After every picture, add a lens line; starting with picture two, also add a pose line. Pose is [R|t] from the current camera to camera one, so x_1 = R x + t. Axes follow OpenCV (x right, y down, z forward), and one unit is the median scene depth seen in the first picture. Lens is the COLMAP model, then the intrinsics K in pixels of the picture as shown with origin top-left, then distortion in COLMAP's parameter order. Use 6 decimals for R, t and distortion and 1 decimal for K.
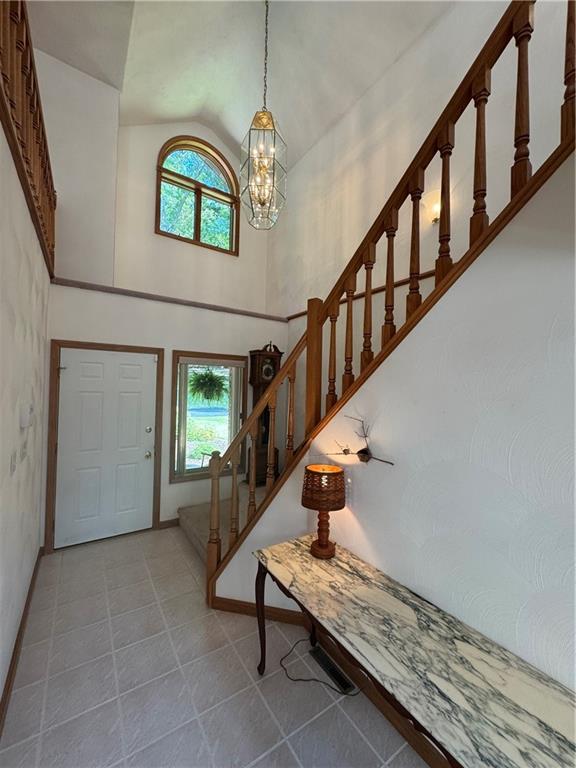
lens RADIAL K [[305.9, 0, 288.0], [0, 305.9, 384.0], [0, 0, 1]] dist [-0.001629, -0.000151]
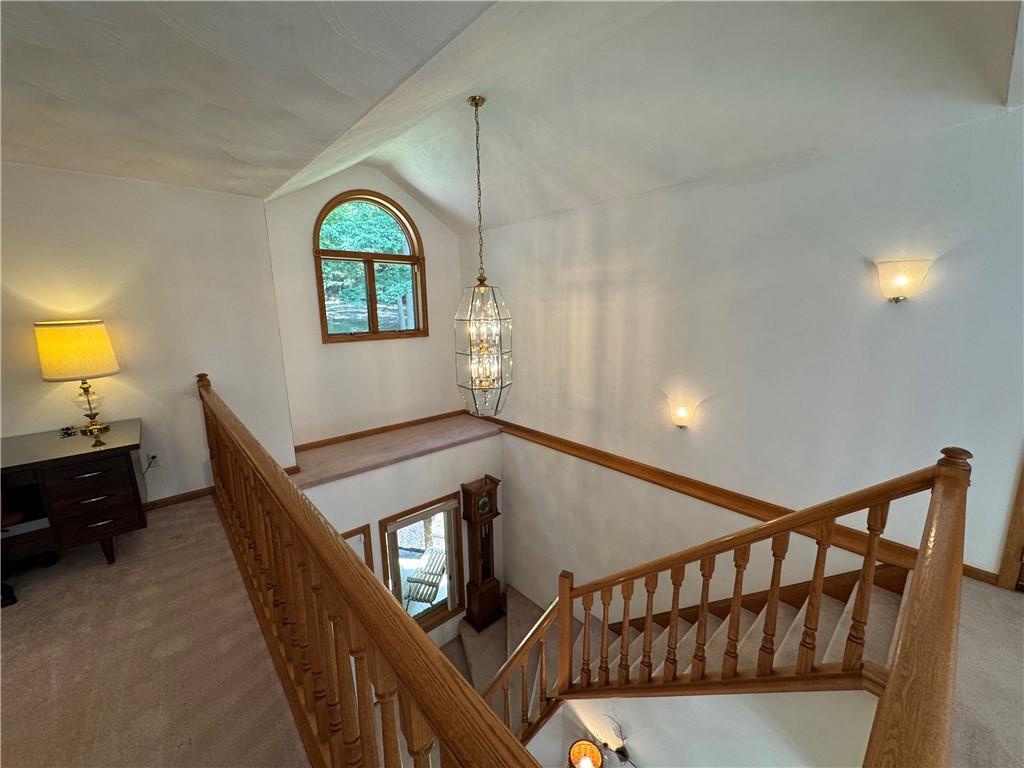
lens RADIAL K [[407.9, 0, 512.0], [0, 407.9, 384.0], [0, 0, 1]] dist [-0.001629, -0.000151]
pose [[0.989740, -0.063920, 0.127785, -0.114034], [0.036443, 0.977705, 0.206799, -0.620081], [-0.138154, -0.200020, 0.970003, -0.068020]]
